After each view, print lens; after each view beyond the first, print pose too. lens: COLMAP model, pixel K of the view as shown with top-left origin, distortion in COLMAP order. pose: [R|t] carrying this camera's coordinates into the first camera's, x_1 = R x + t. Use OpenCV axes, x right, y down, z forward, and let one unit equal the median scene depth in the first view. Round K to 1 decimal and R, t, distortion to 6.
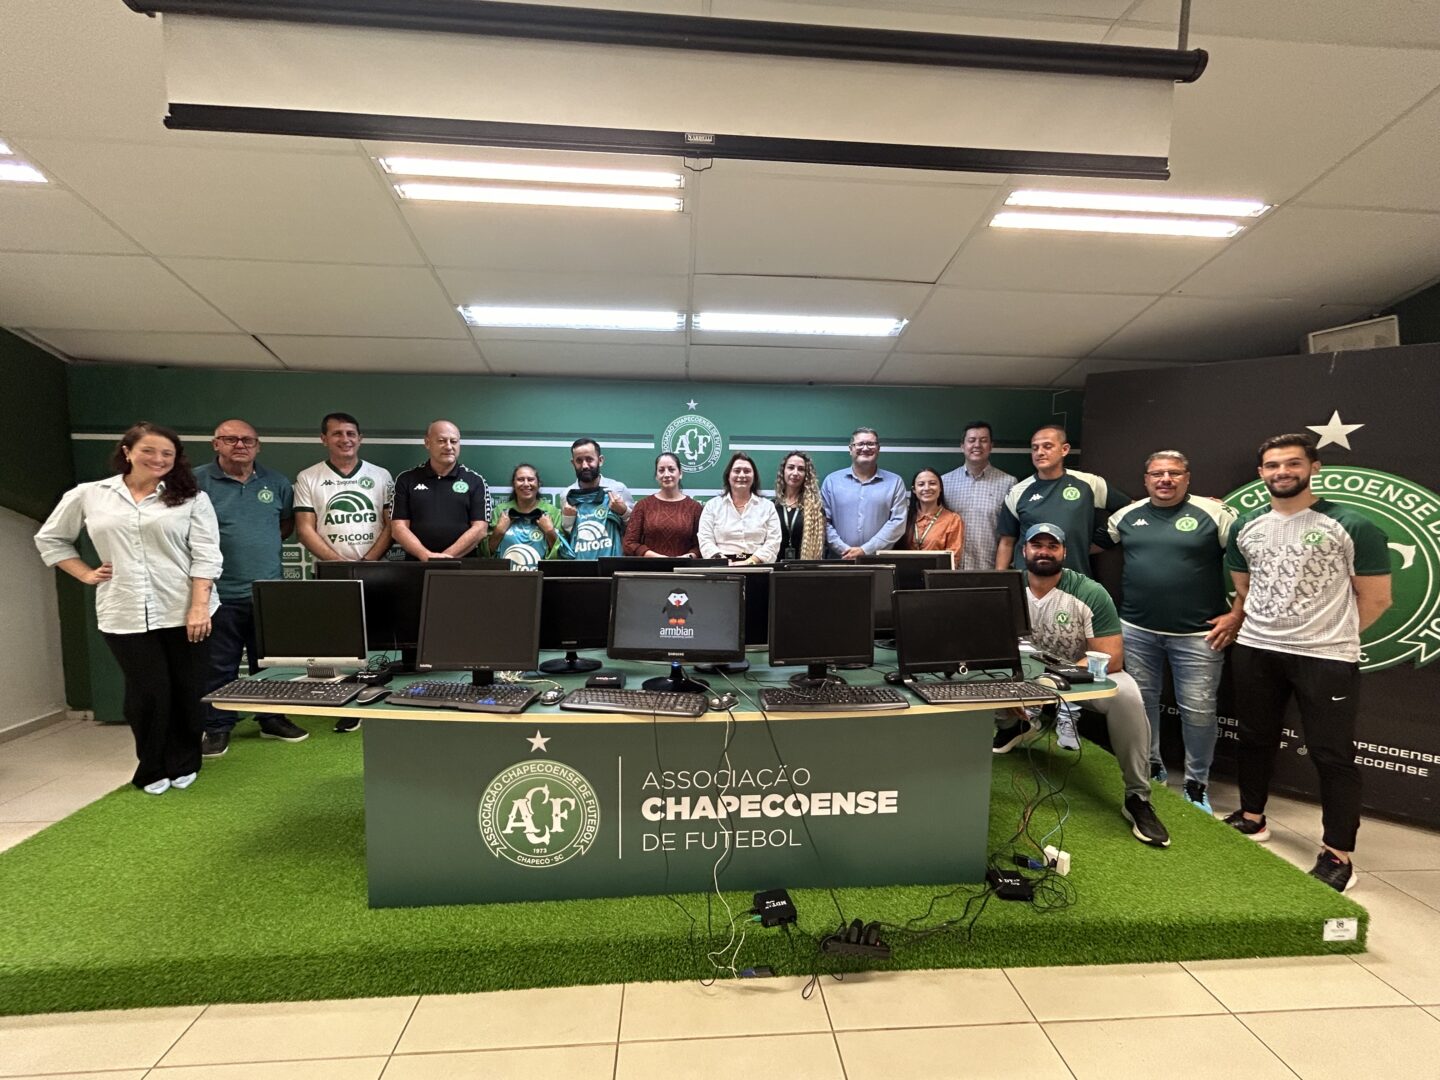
lens RADIAL K [[579.1, 0, 716.3], [0, 579.1, 535.9], [0, 0, 1]] dist [-0.041835, -0.000120]
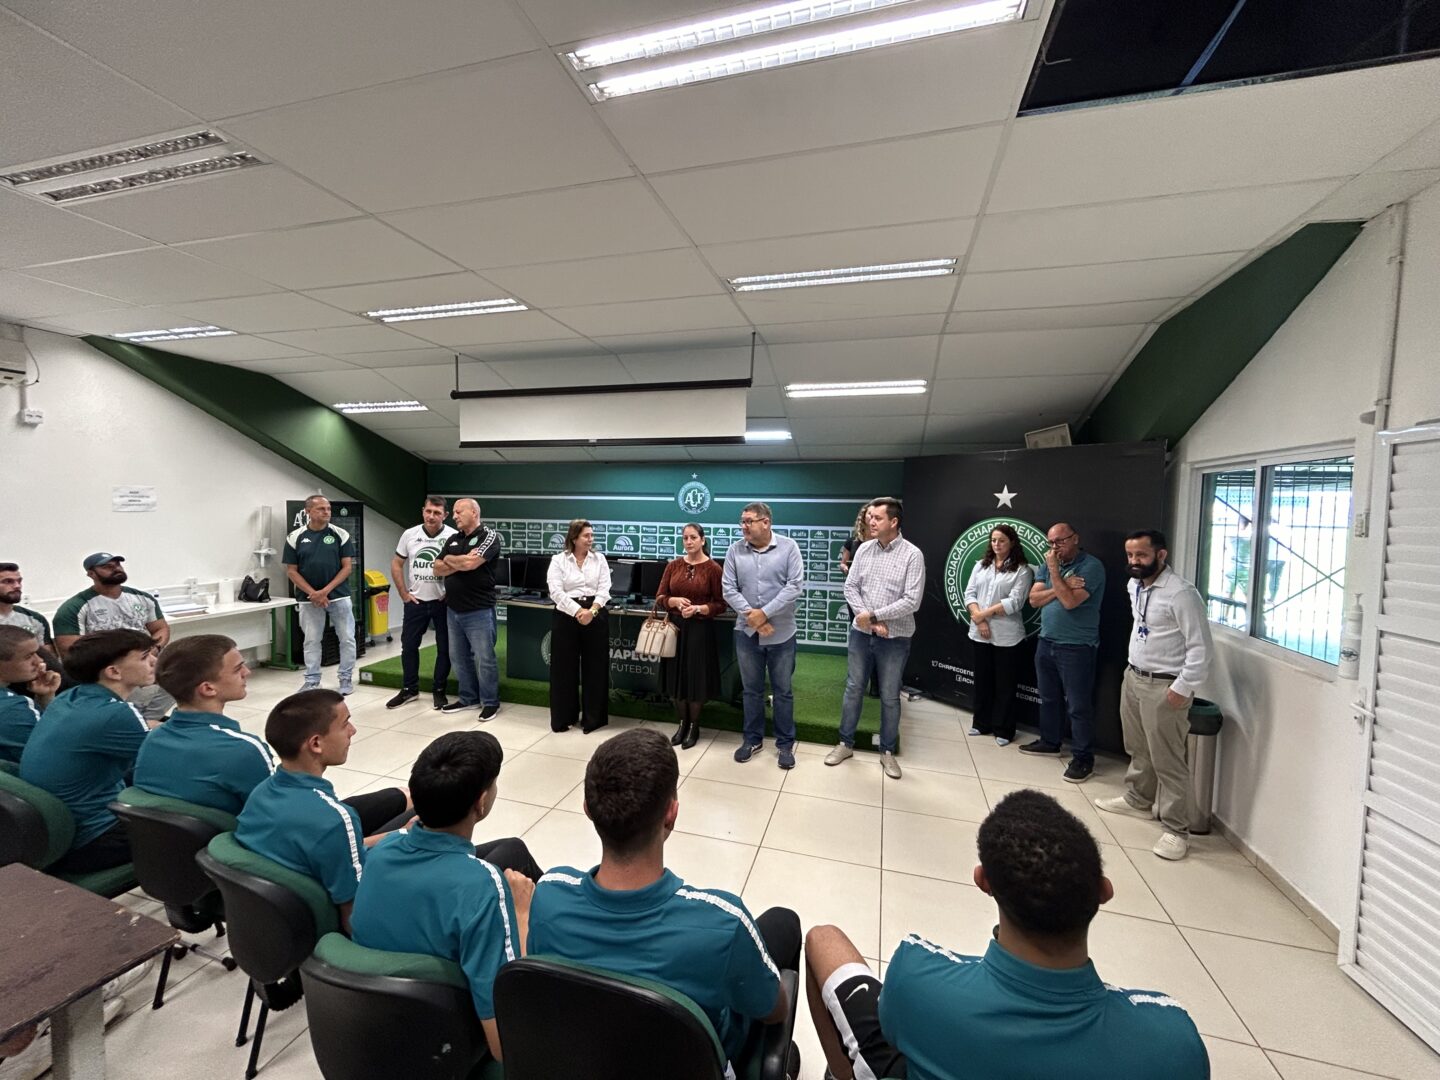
lens RADIAL K [[579.1, 0, 716.3], [0, 579.1, 535.9], [0, 0, 1]] dist [-0.041835, -0.000120]
pose [[0.939612, 0.017810, -0.341779, 0.633683], [-0.033322, 0.998661, -0.039569, 0.025657], [0.340617, 0.048568, 0.938947, -0.643346]]
